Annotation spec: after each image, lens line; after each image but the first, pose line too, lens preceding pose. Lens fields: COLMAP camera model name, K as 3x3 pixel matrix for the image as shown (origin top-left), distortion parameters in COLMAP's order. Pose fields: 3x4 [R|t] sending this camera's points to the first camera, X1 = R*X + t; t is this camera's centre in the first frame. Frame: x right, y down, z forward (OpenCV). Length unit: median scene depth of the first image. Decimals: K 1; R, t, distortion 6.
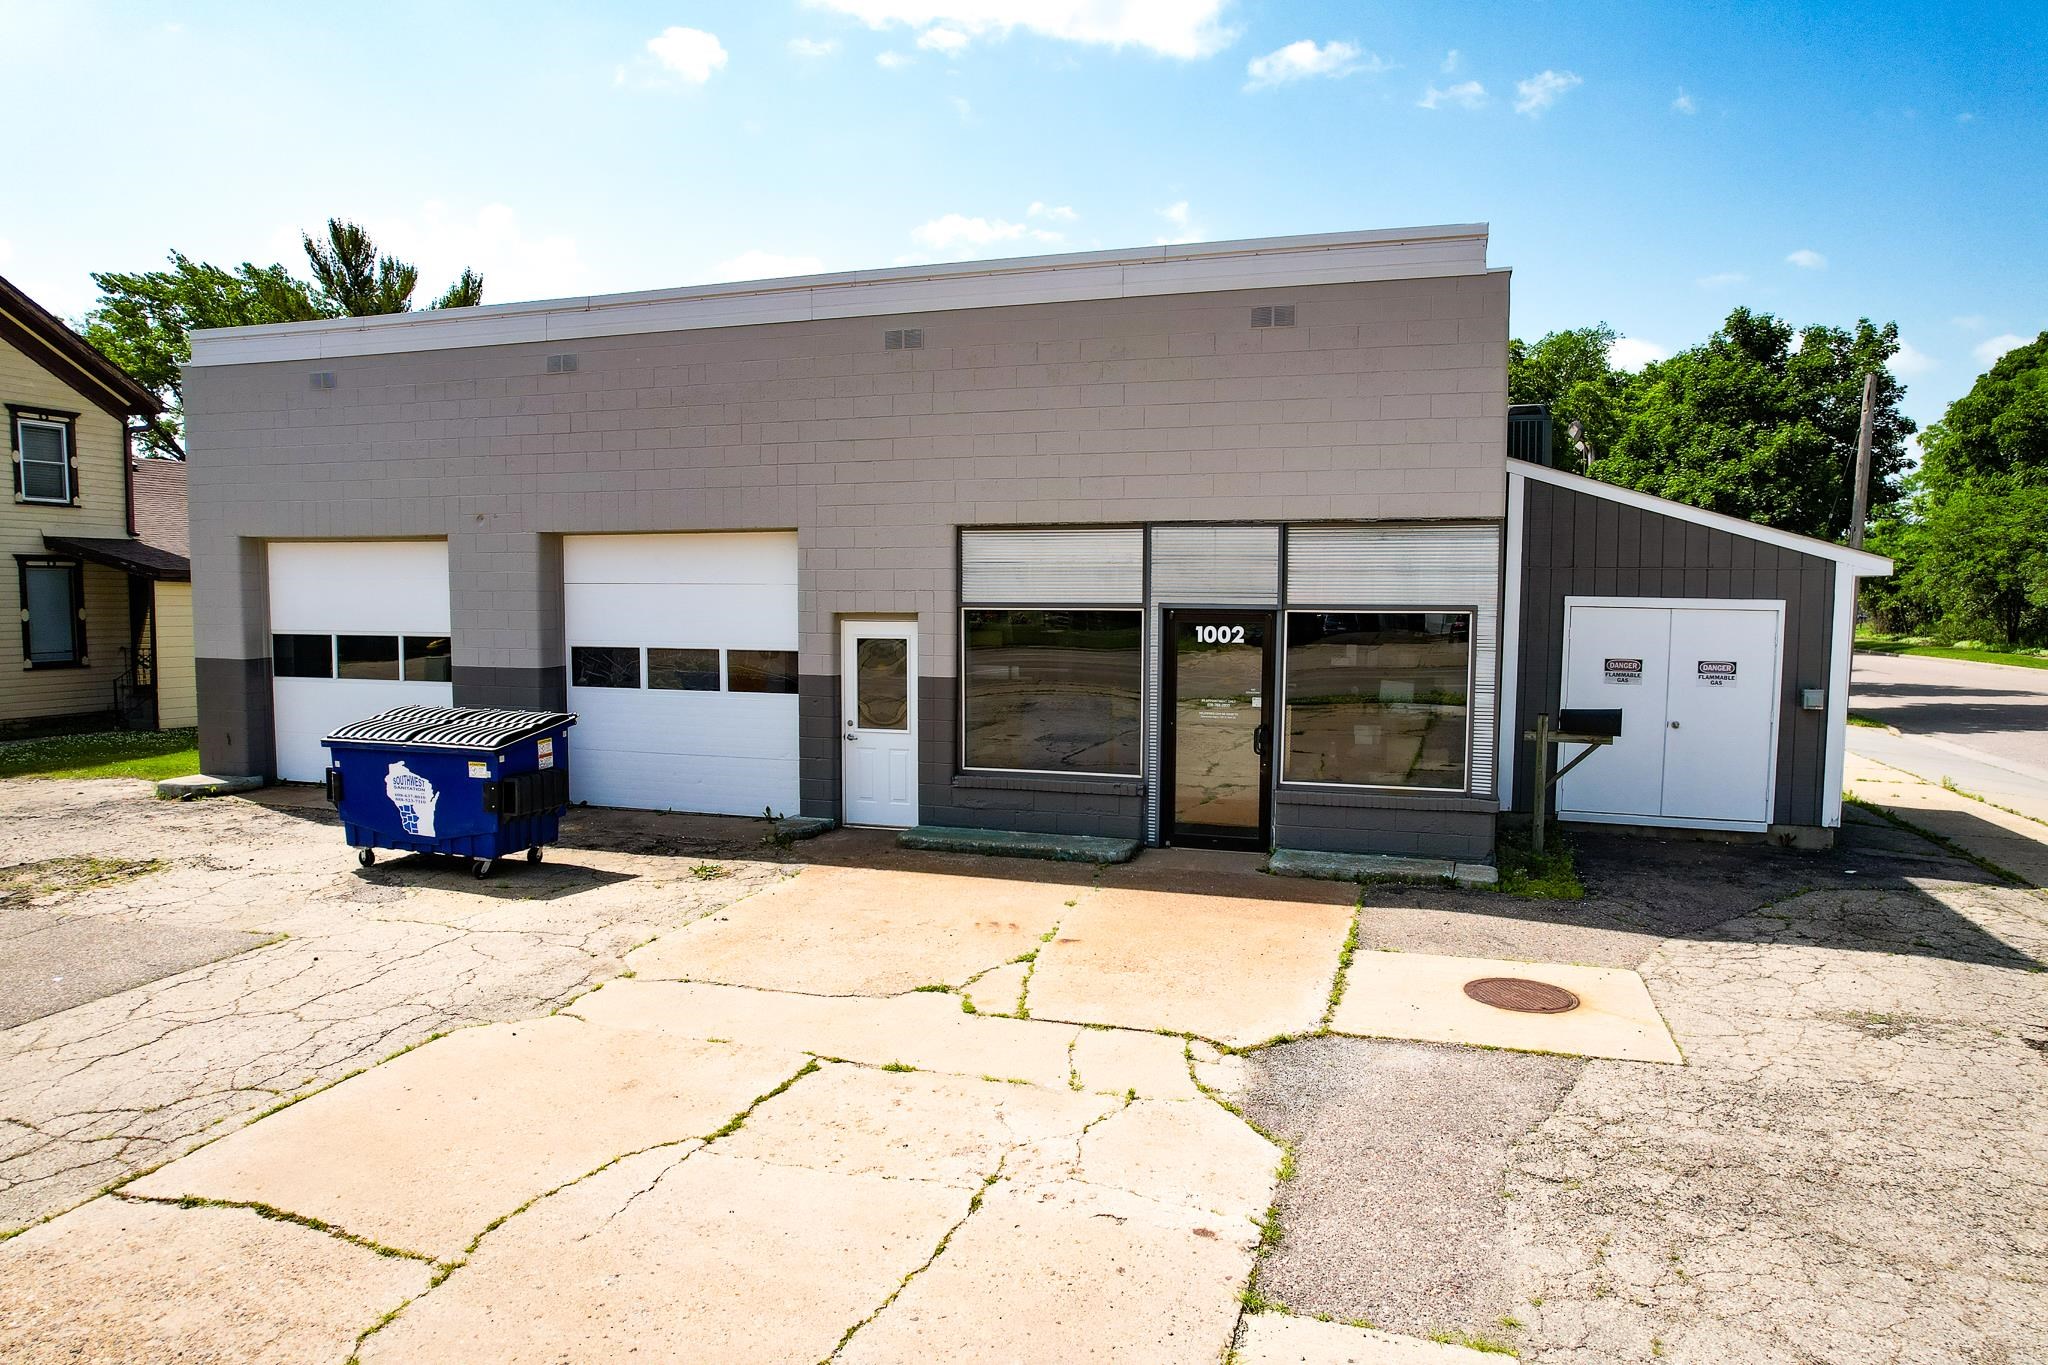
lens RADIAL K [[1309.1, 0, 1037.5], [0, 1309.1, 692.8], [0, 0, 1]] dist [-0.077226, 0.067884]
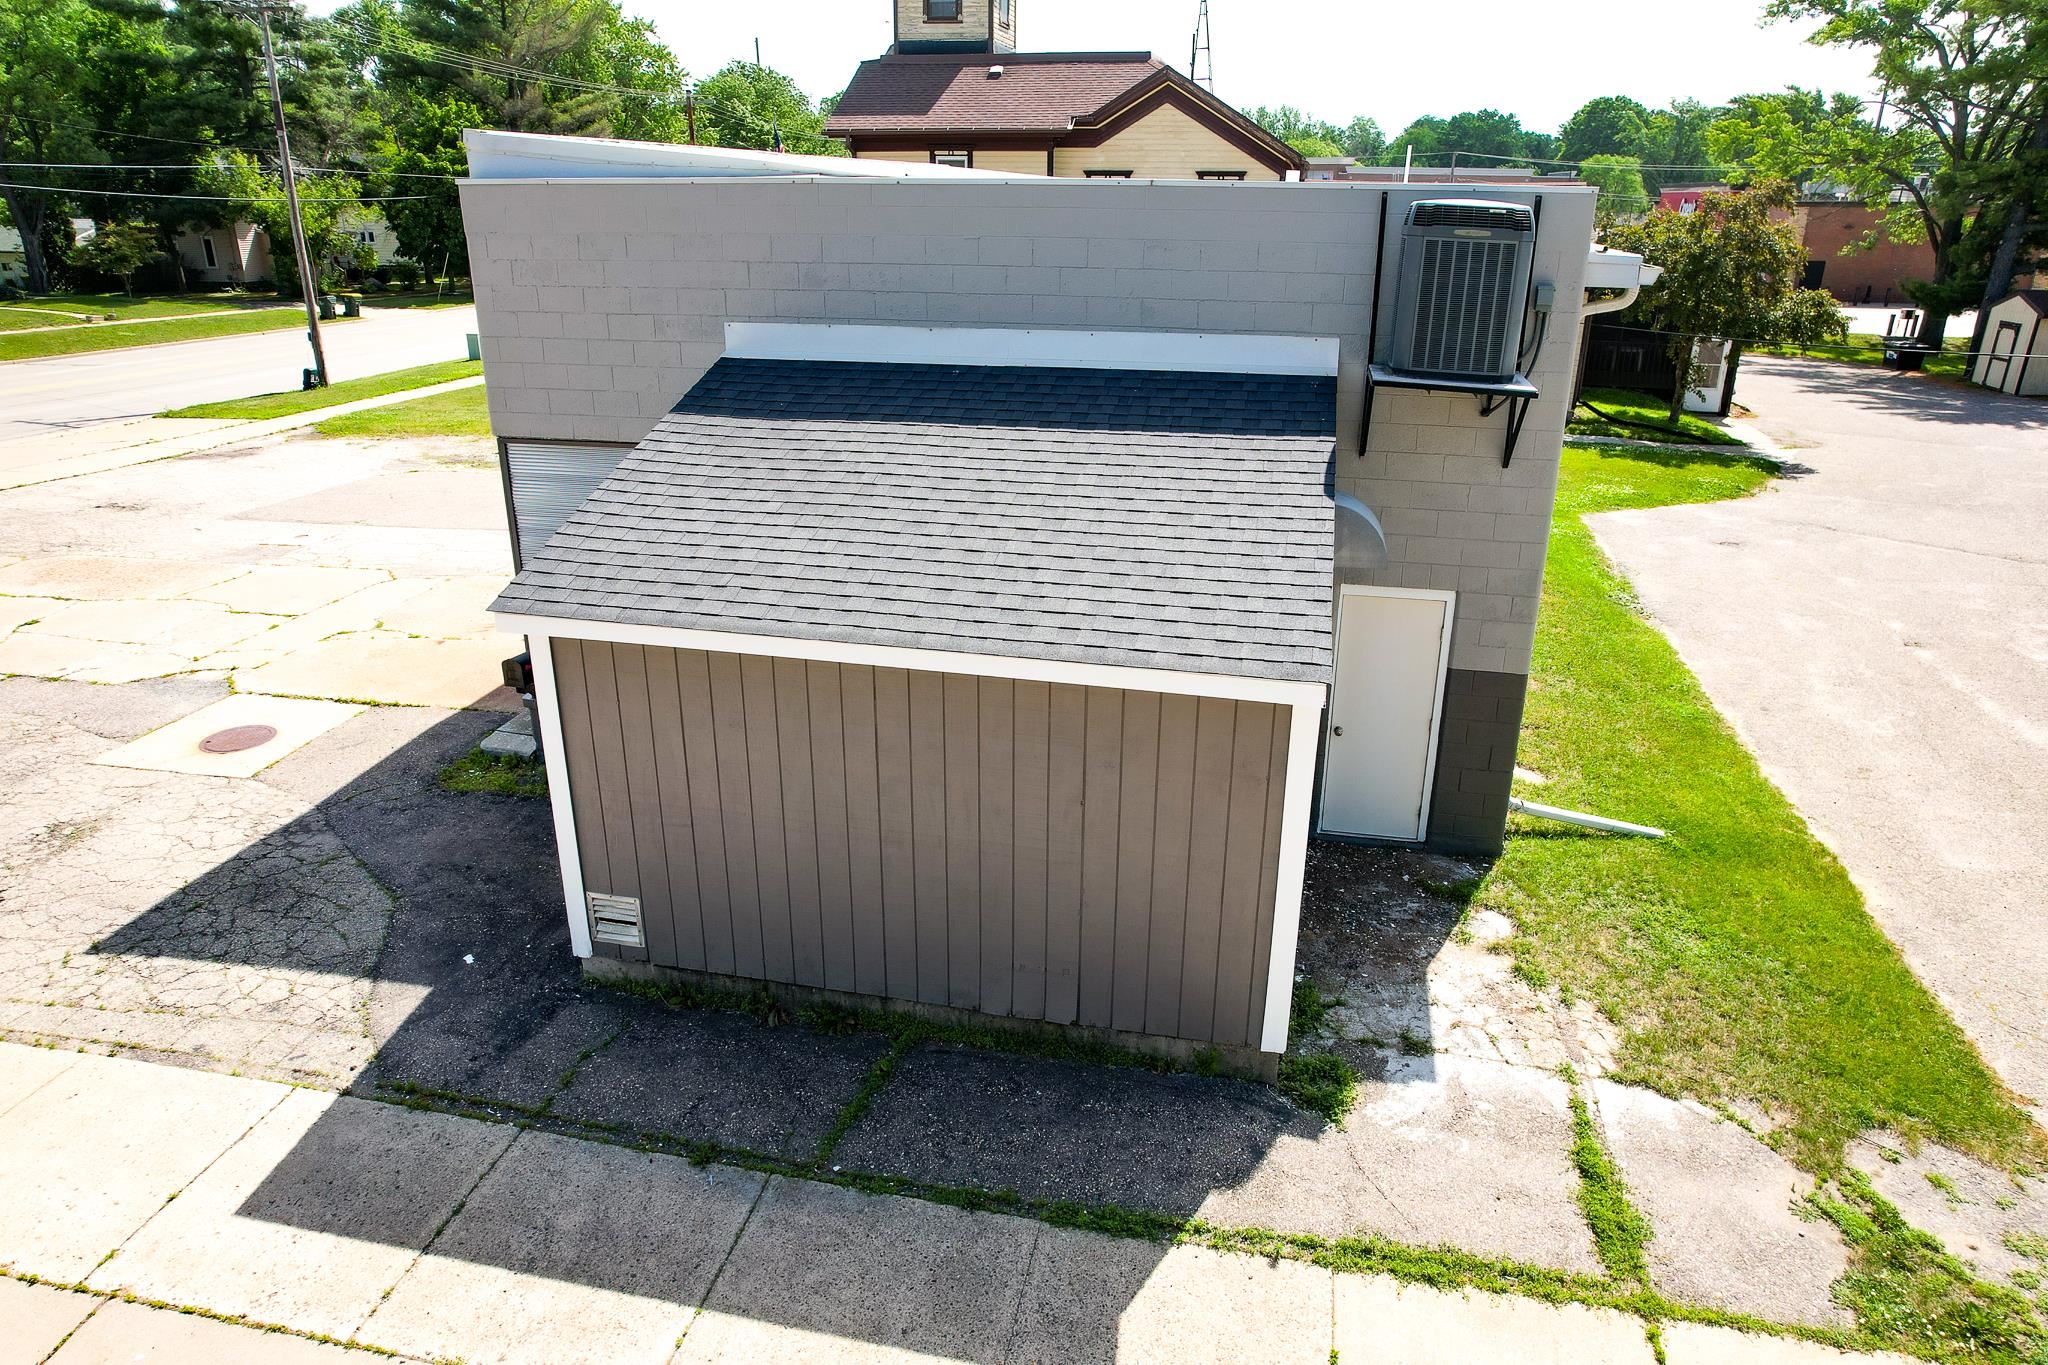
lens RADIAL K [[1309.1, 0, 1037.5], [0, 1309.1, 692.8], [0, 0, 1]] dist [-0.077226, 0.067884]
pose [[0.105823, 0.357336, -0.927961, 1.288868], [-0.082789, 0.933127, 0.349885, -0.307846], [0.990933, 0.039799, 0.128330, 1.177867]]
